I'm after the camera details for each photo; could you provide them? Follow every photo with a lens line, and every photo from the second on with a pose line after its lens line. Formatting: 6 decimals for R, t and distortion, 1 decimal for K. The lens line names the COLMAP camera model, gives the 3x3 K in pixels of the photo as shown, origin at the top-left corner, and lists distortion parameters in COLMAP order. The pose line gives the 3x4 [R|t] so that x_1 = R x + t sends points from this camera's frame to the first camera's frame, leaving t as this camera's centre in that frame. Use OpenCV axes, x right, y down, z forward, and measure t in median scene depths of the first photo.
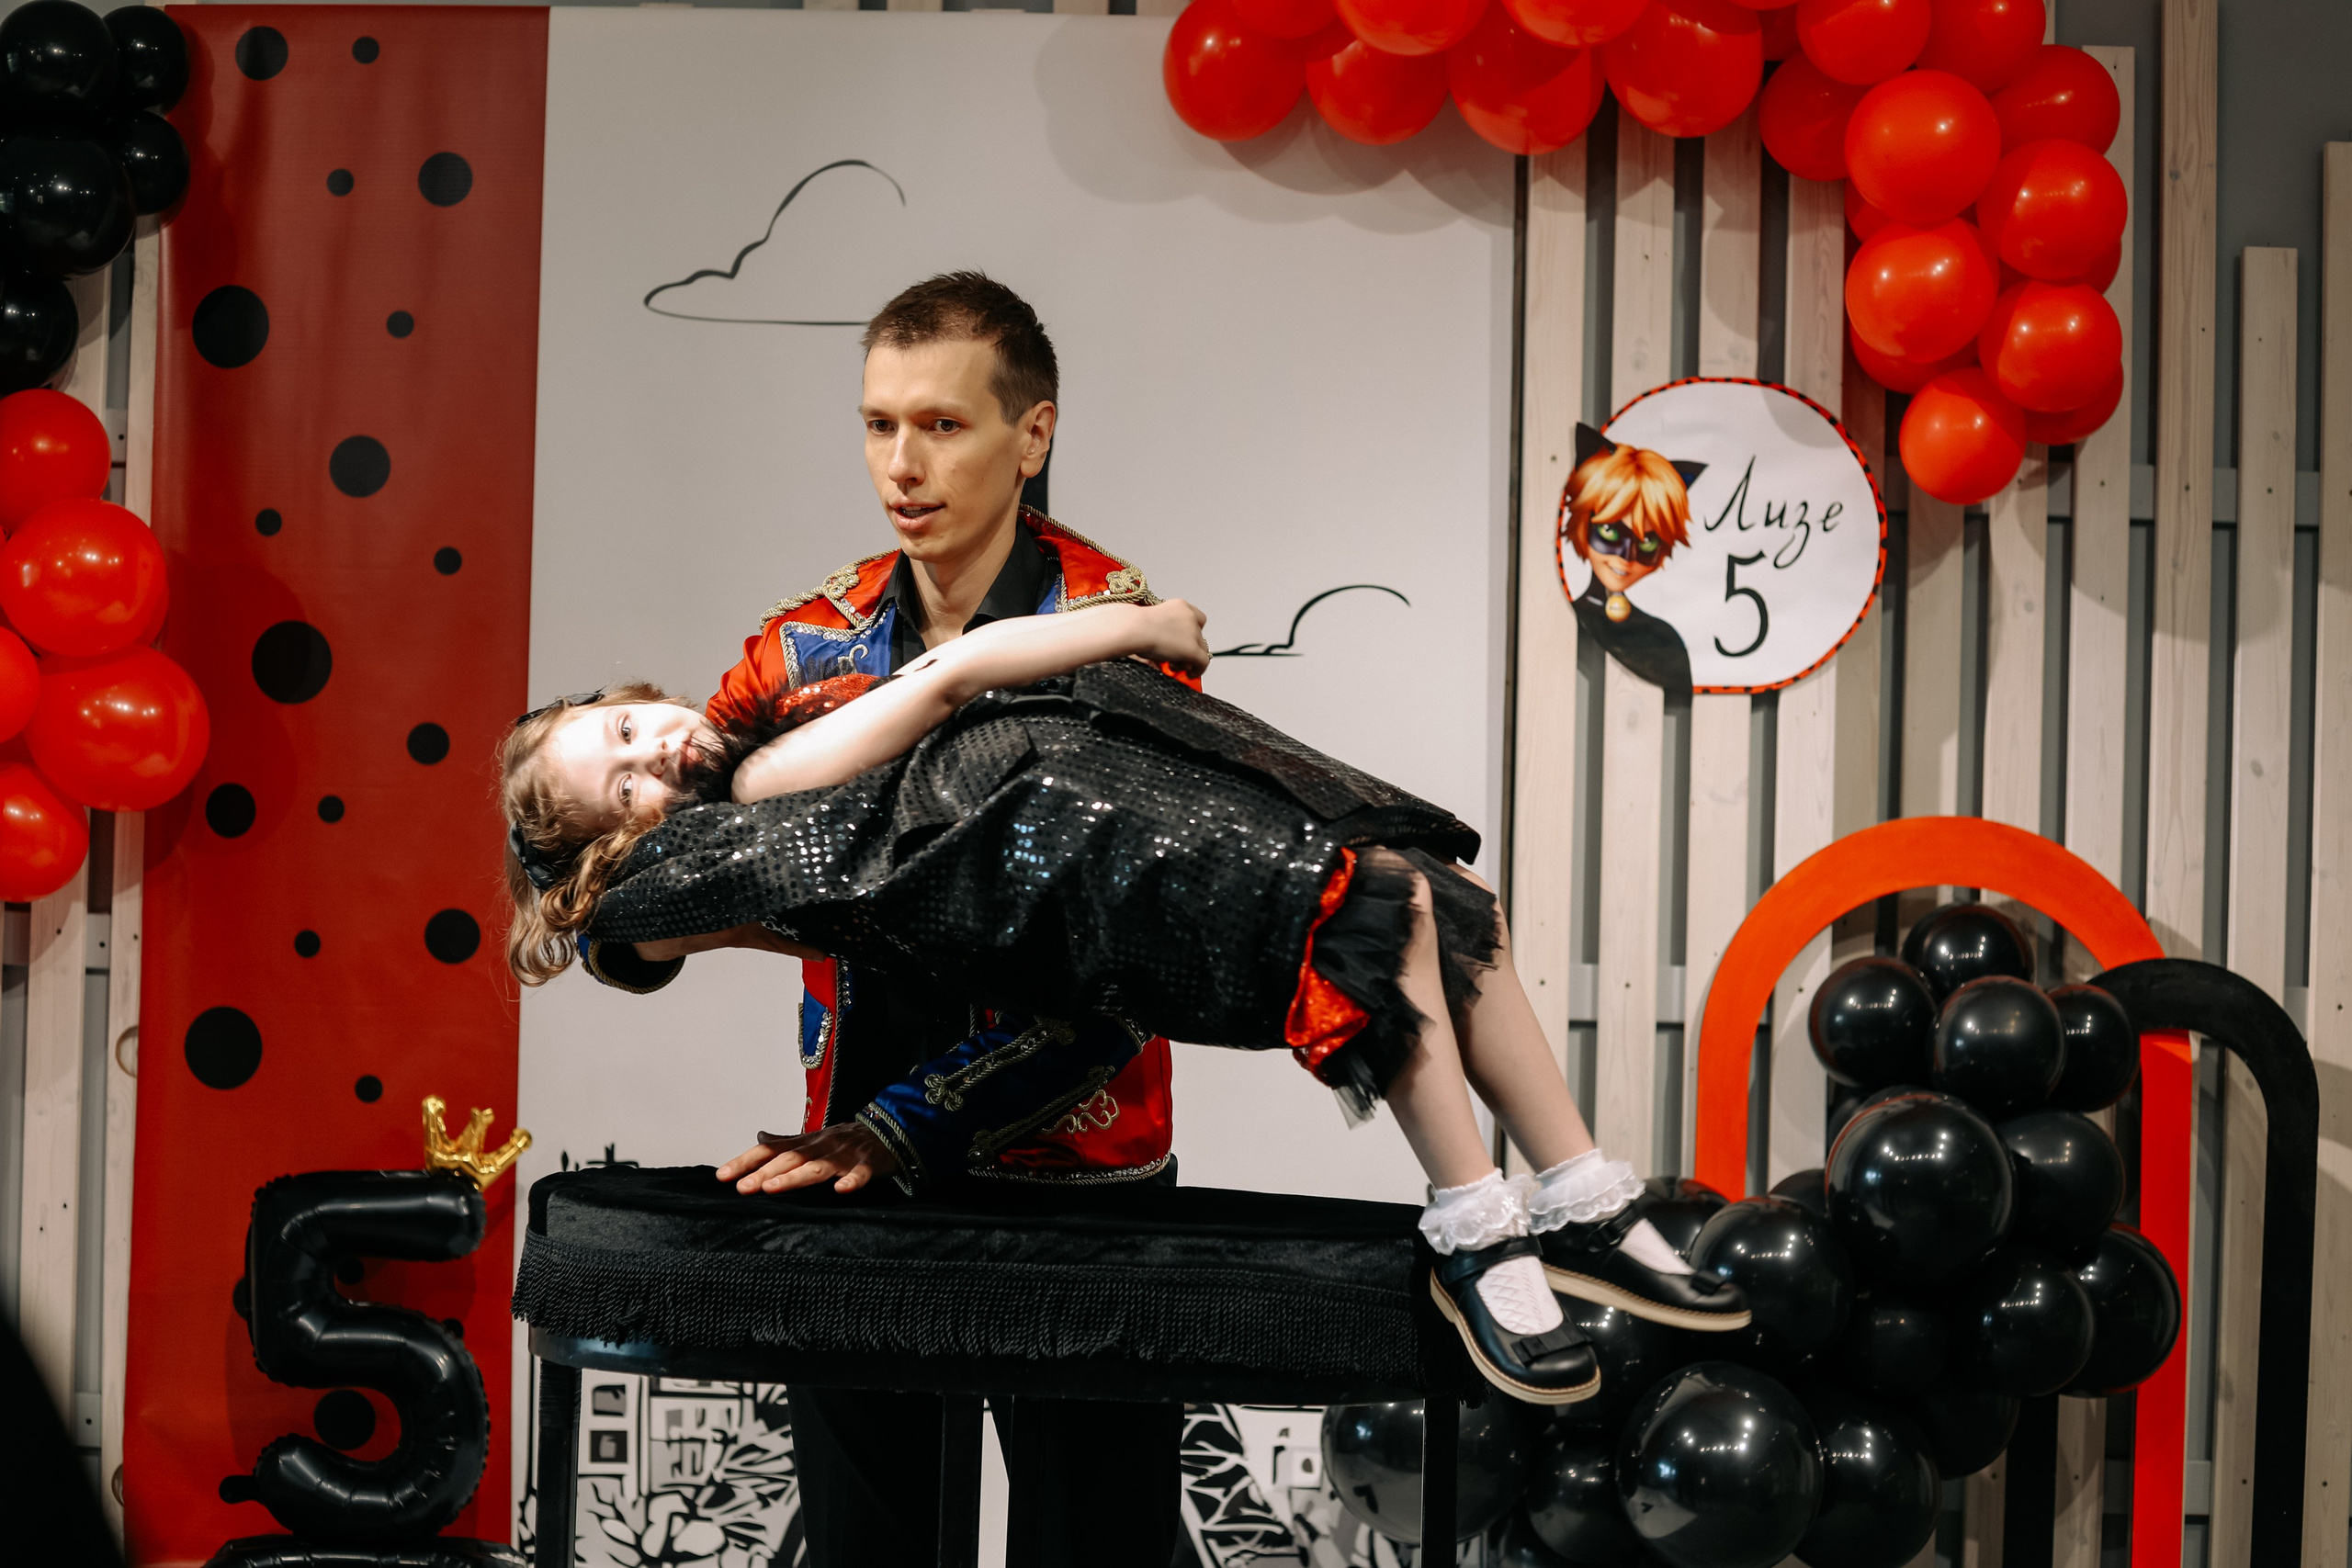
lens RADIAL K [[3267.1, 0, 1137.7], [0, 3267.1, 782.9], [0, 0, 1]] dist [-0.088242, -0.017728]
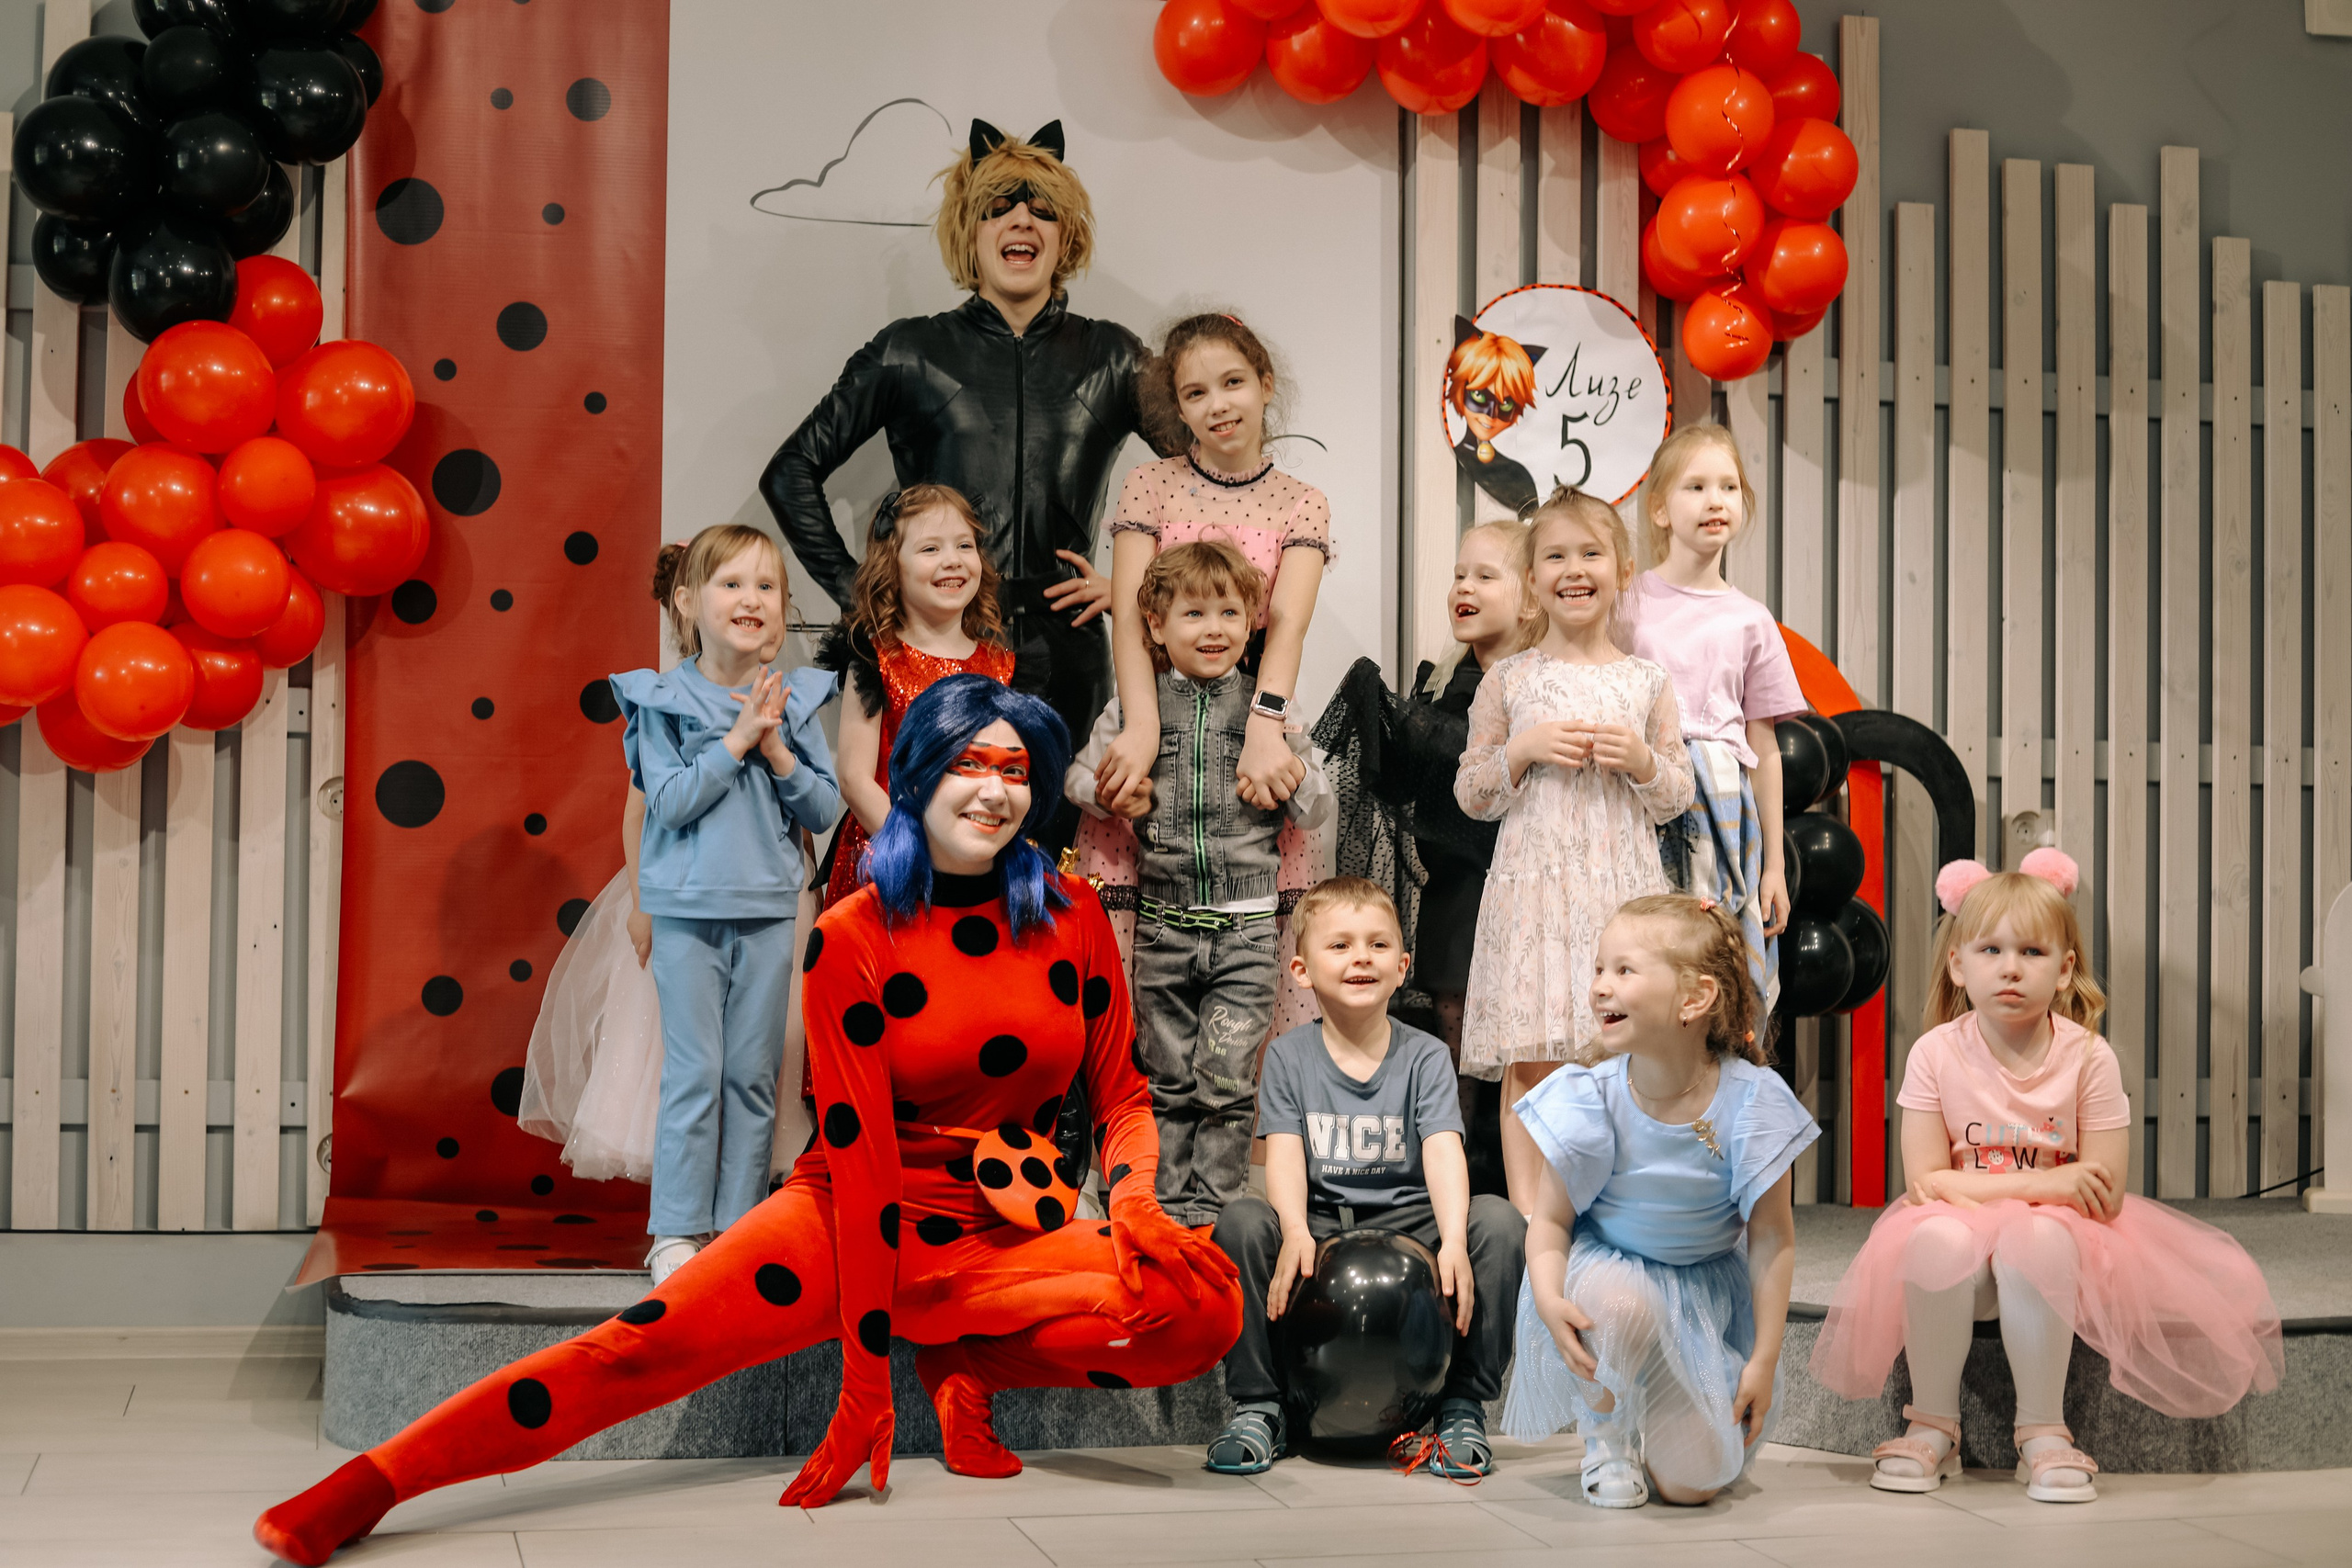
lens RADIAL K [[3267.1, 0, 1137.7], [0, 3267.1, 782.9], [0, 0, 1]] dist [-0.088242, -0.017728]
pose [[0.968999, -0.008767, 0.246908, -0.327737], [0.009944, 0.999944, -0.003520, 0.086722], [-0.246863, 0.005866, 0.969033, -0.274955]]
